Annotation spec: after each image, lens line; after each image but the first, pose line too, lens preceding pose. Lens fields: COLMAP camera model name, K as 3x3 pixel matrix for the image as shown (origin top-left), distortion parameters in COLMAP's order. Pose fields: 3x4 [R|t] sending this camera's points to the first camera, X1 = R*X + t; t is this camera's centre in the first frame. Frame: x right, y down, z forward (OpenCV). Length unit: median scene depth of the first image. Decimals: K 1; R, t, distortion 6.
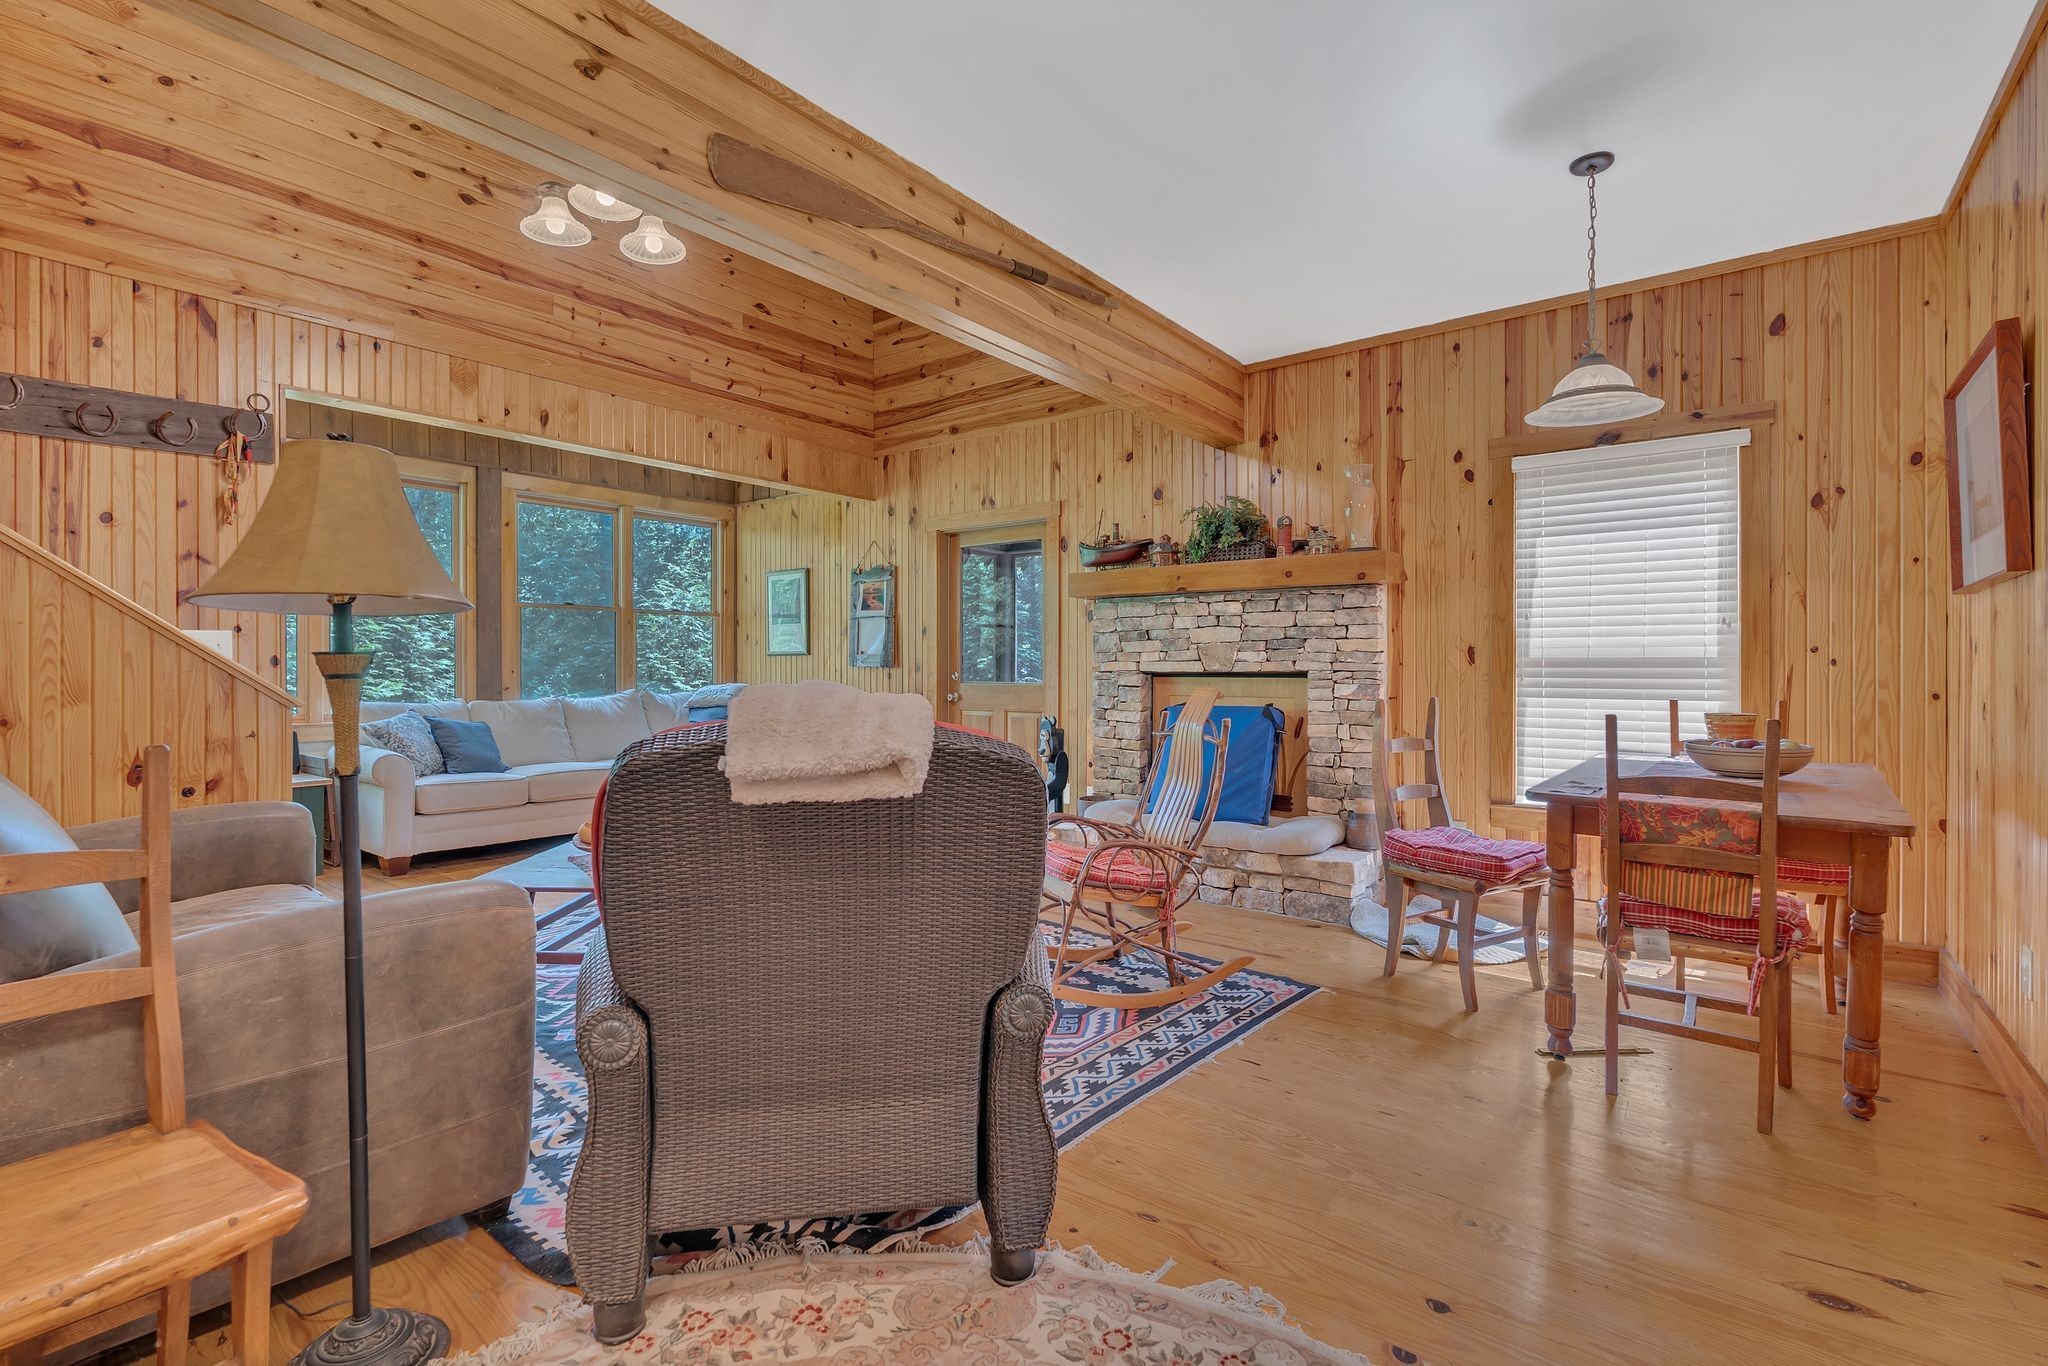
lens RADIAL K [[926.0, 0, 1017.5], [0, 926.0, 673.4], [0, 0, 1]] dist [-0.006022, 0.001771]
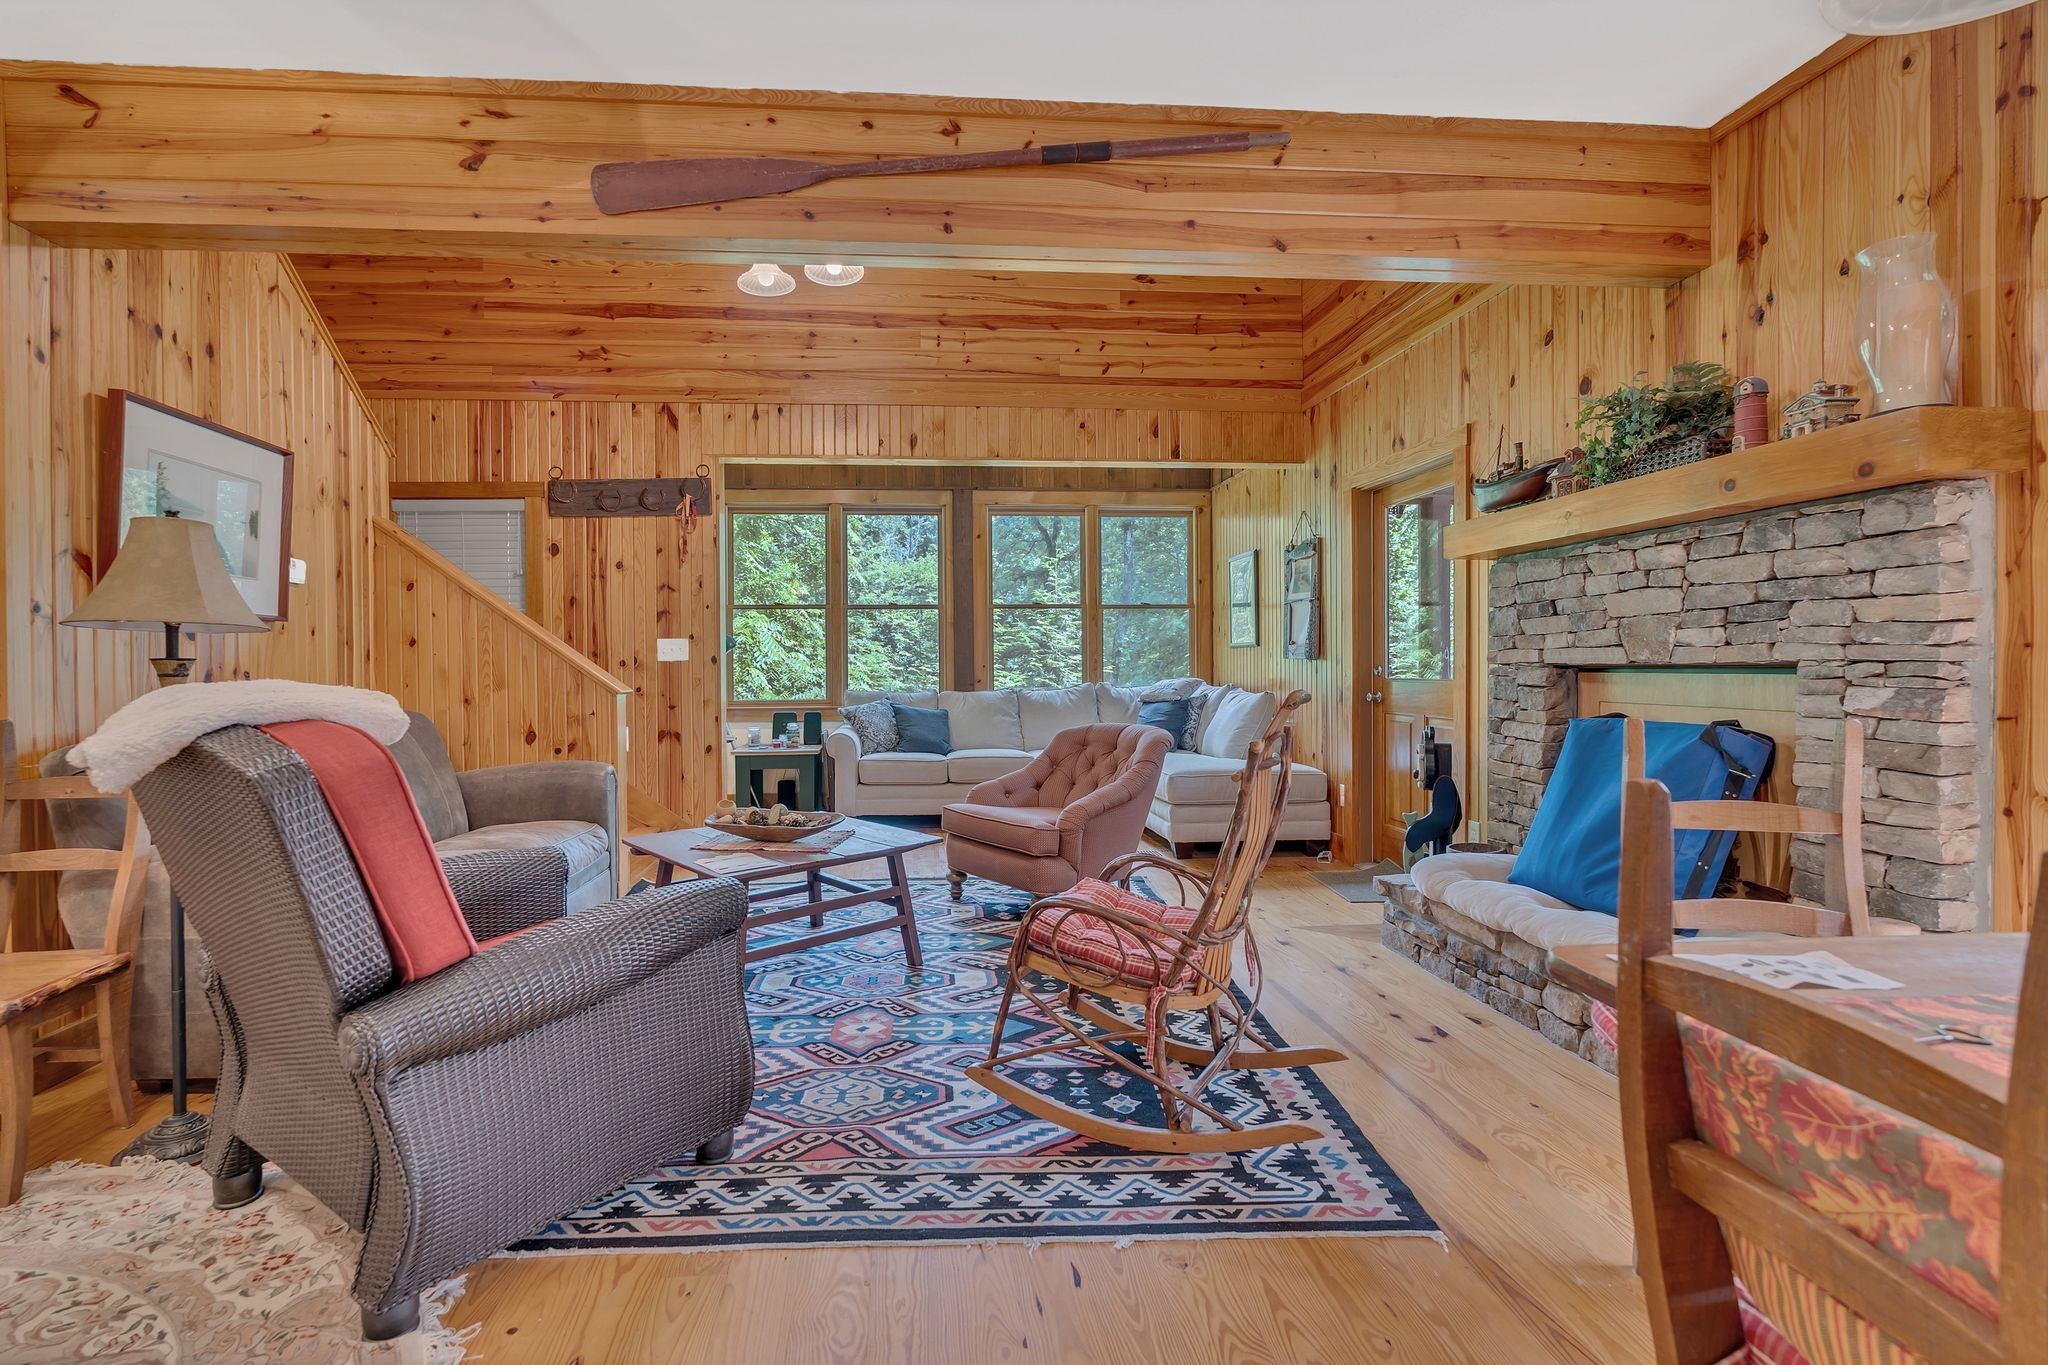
lens RADIAL K [[926.0, 0, 954.0], [0, 926.0, 675.7], [0, 0, 1]] dist [-0.006022, 0.001771]
pose [[0.681125, 0.004415, -0.732154, 0.352502], [0.002795, 0.999959, 0.008630, -0.000448], [0.732162, -0.007924, 0.681085, 0.269537]]
